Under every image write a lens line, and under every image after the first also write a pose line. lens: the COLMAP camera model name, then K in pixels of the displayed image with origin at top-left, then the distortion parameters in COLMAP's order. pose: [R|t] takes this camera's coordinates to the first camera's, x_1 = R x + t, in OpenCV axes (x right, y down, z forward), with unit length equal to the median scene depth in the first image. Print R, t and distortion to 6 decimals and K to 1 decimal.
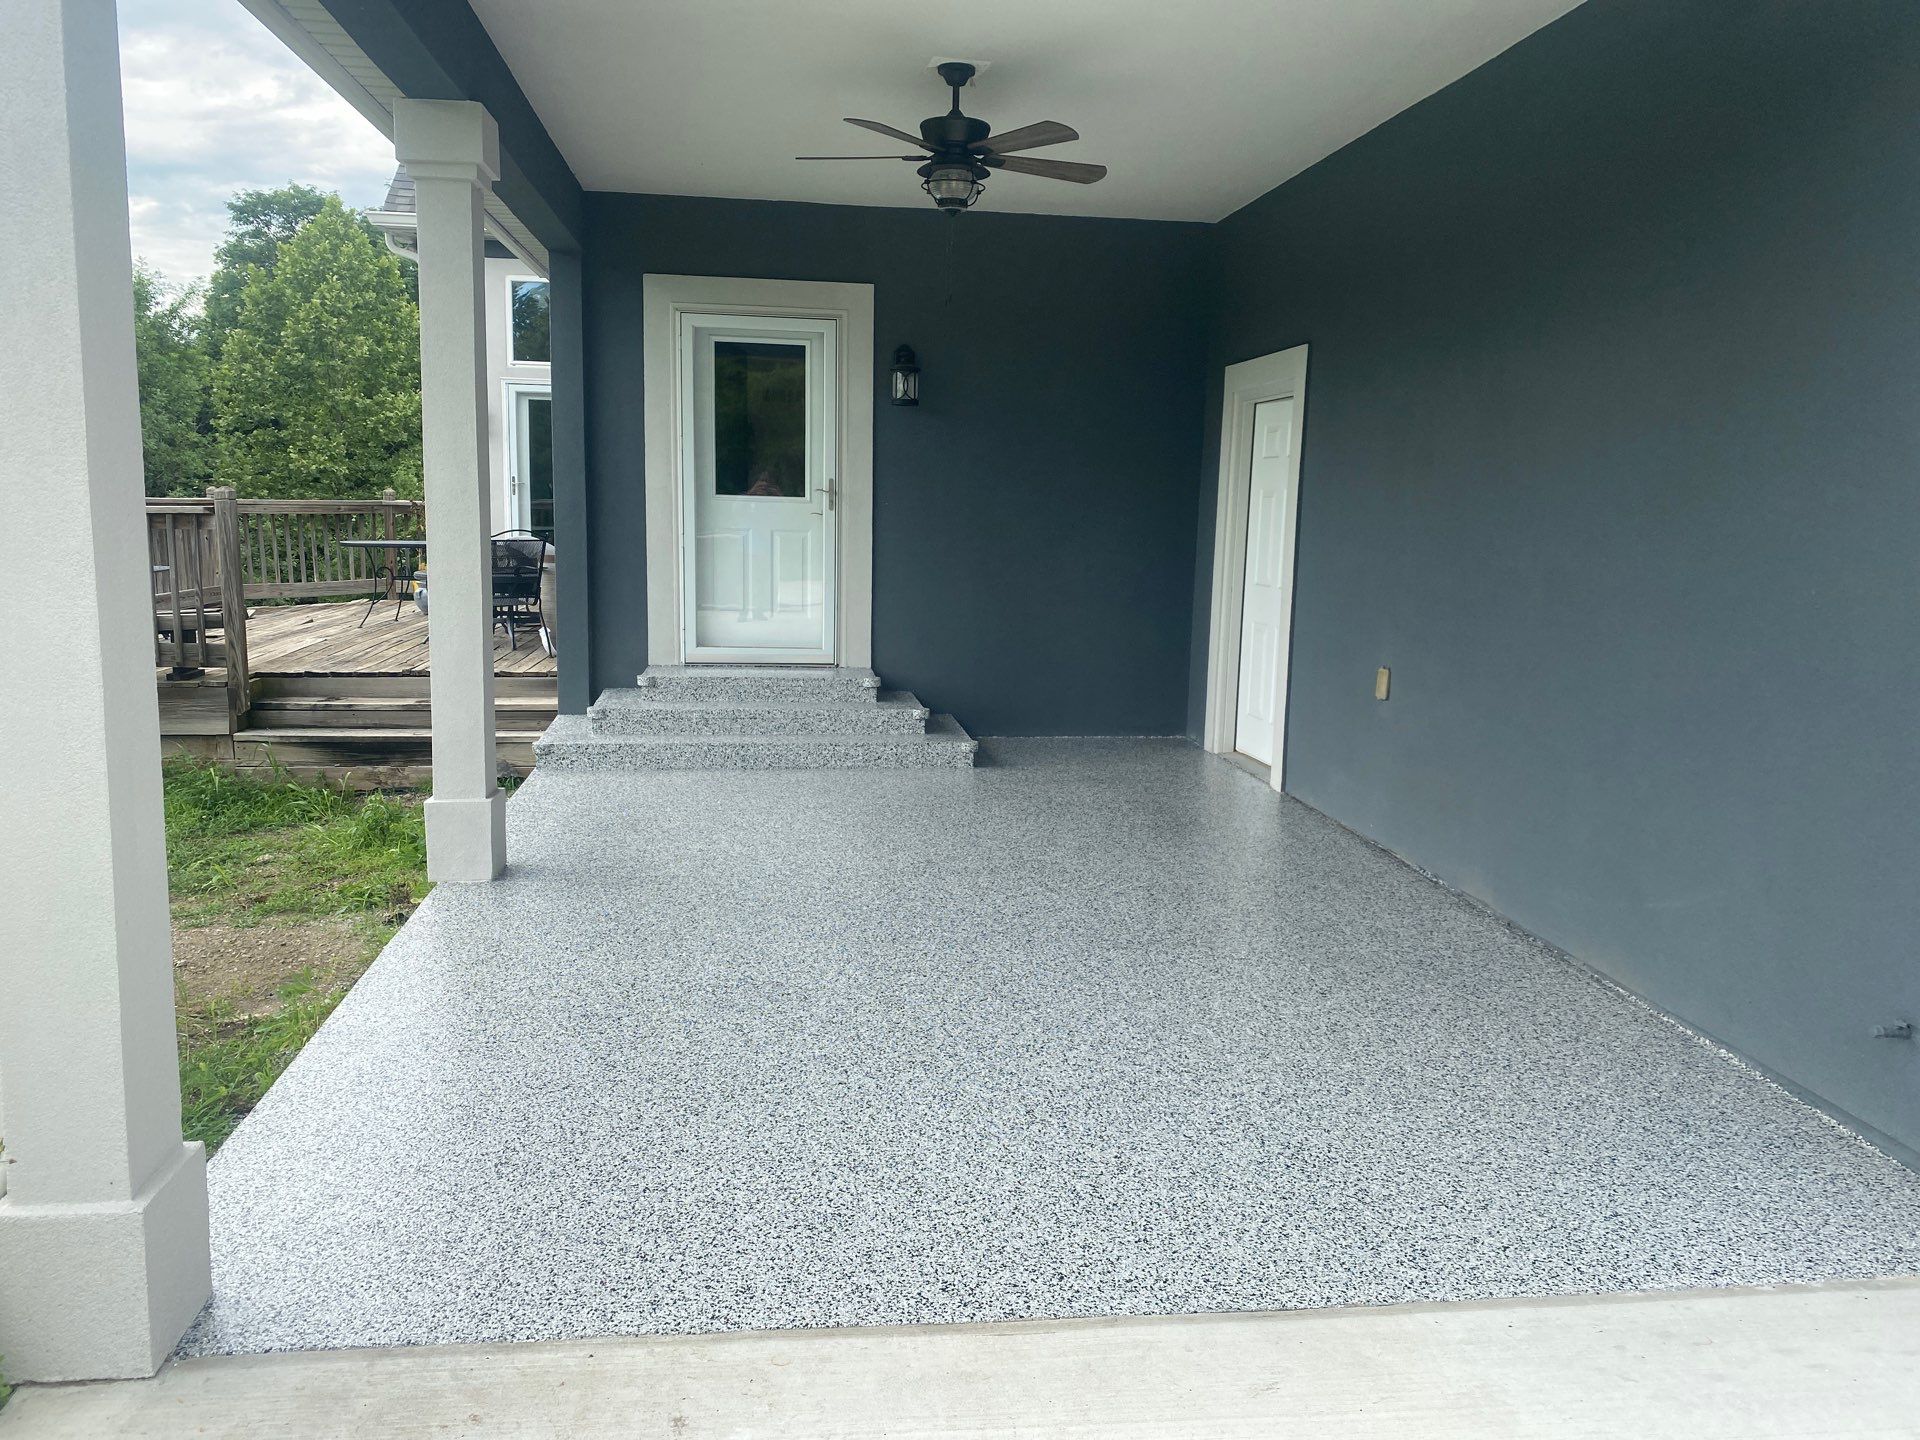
lens RADIAL K [[1503.5, 0, 959.8], [0, 1503.5, 723.5], [0, 0, 1]] dist [0.040060, -0.041475]
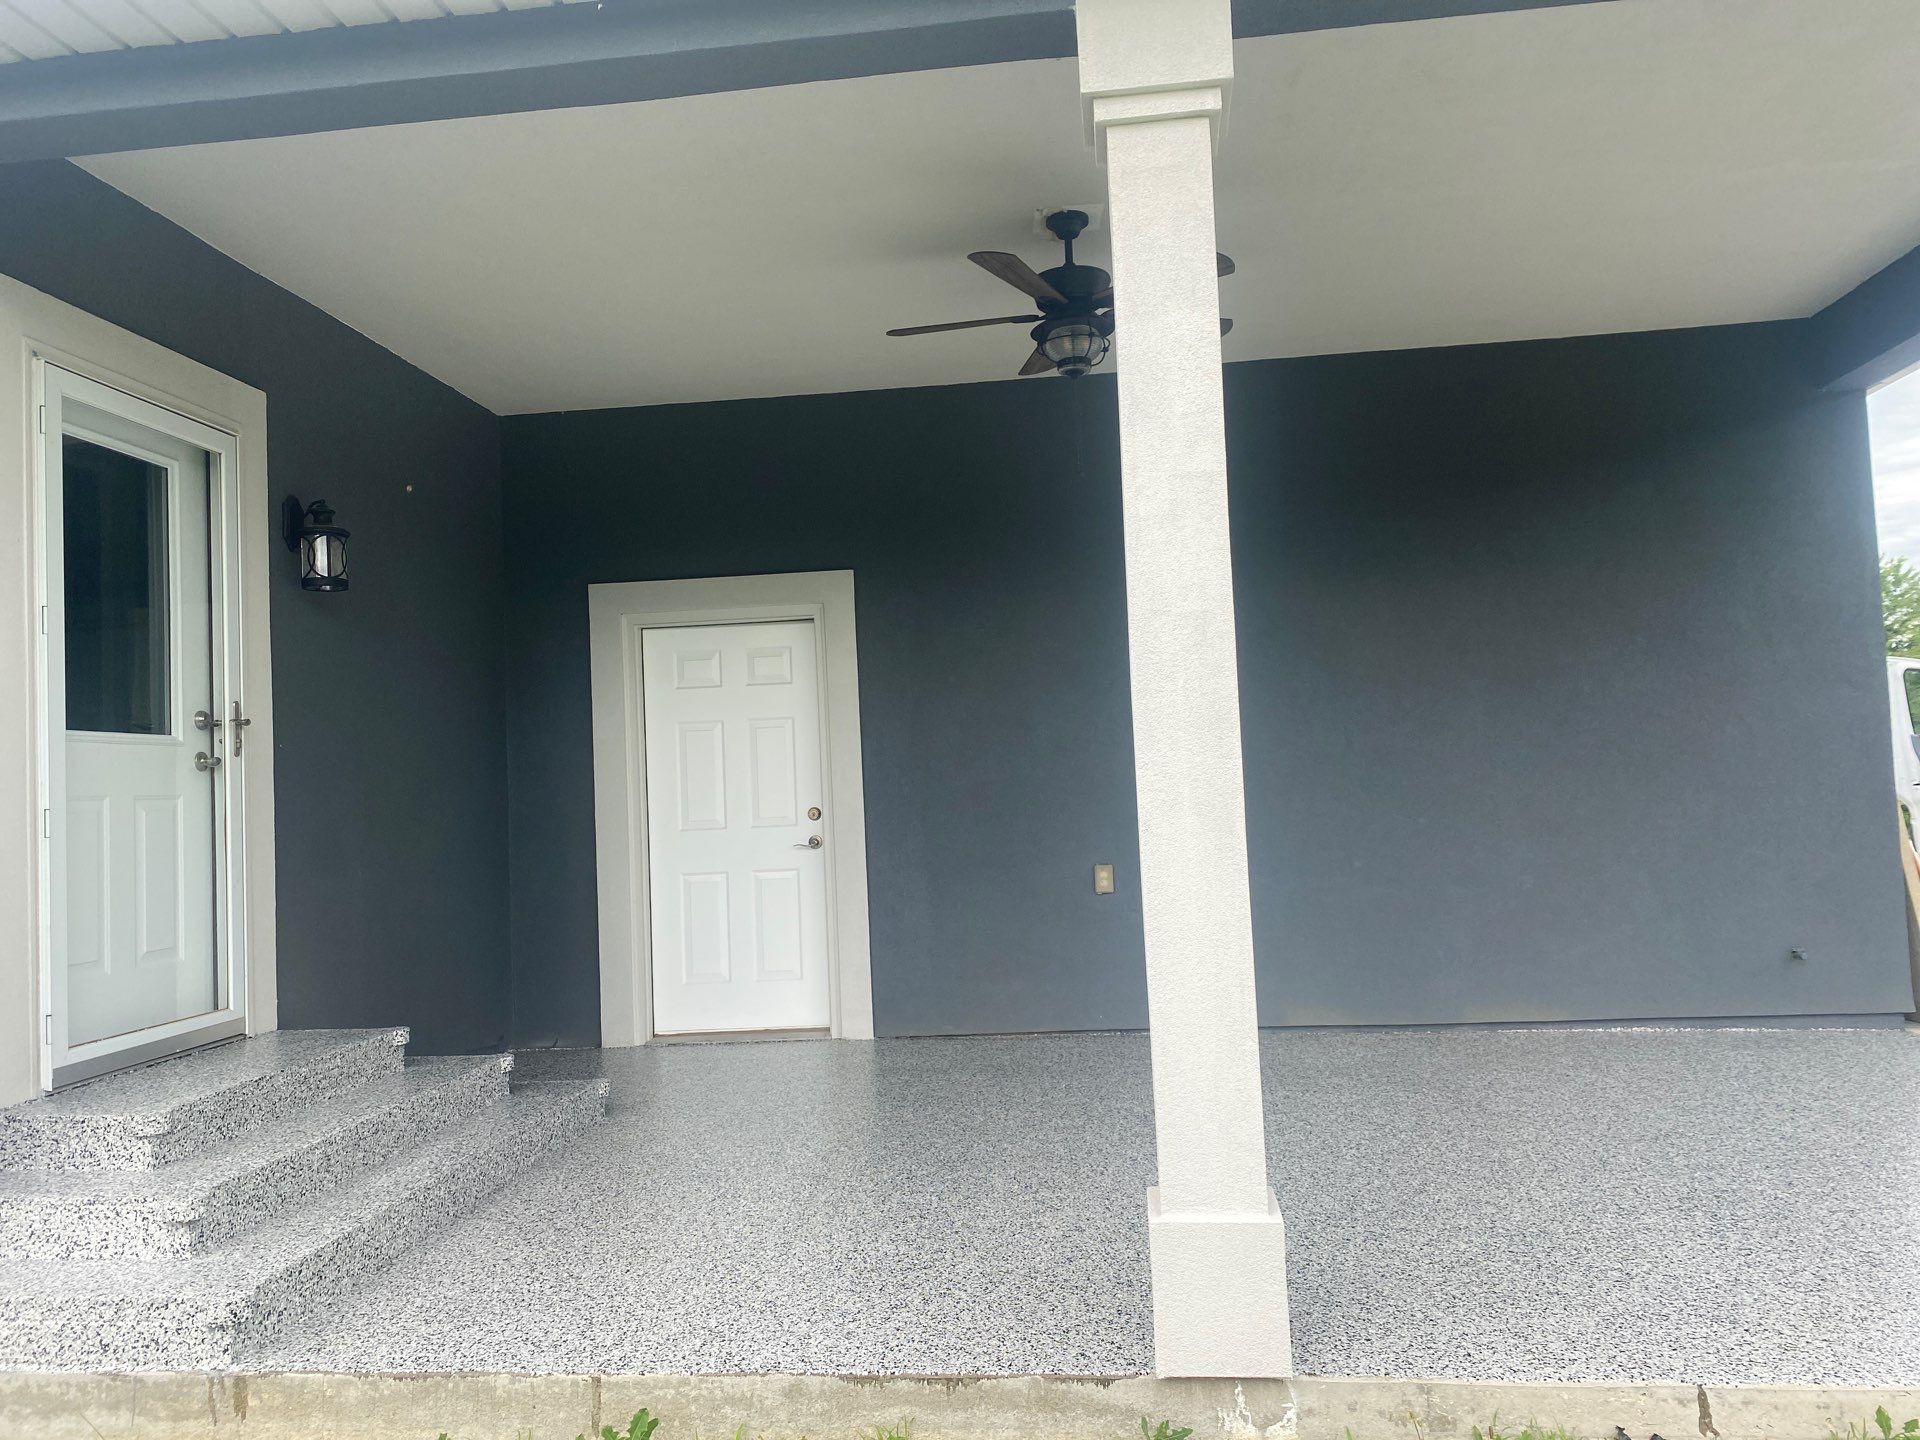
lens RADIAL K [[1503.5, 0, 956.9], [0, 1503.5, 713.4], [0, 0, 1]] dist [0.040060, -0.041475]
pose [[0.225440, 0.017721, 0.974096, -0.590137], [0.186263, 0.980608, -0.060947, -0.074975], [-0.956286, 0.195178, 0.217768, 0.628255]]
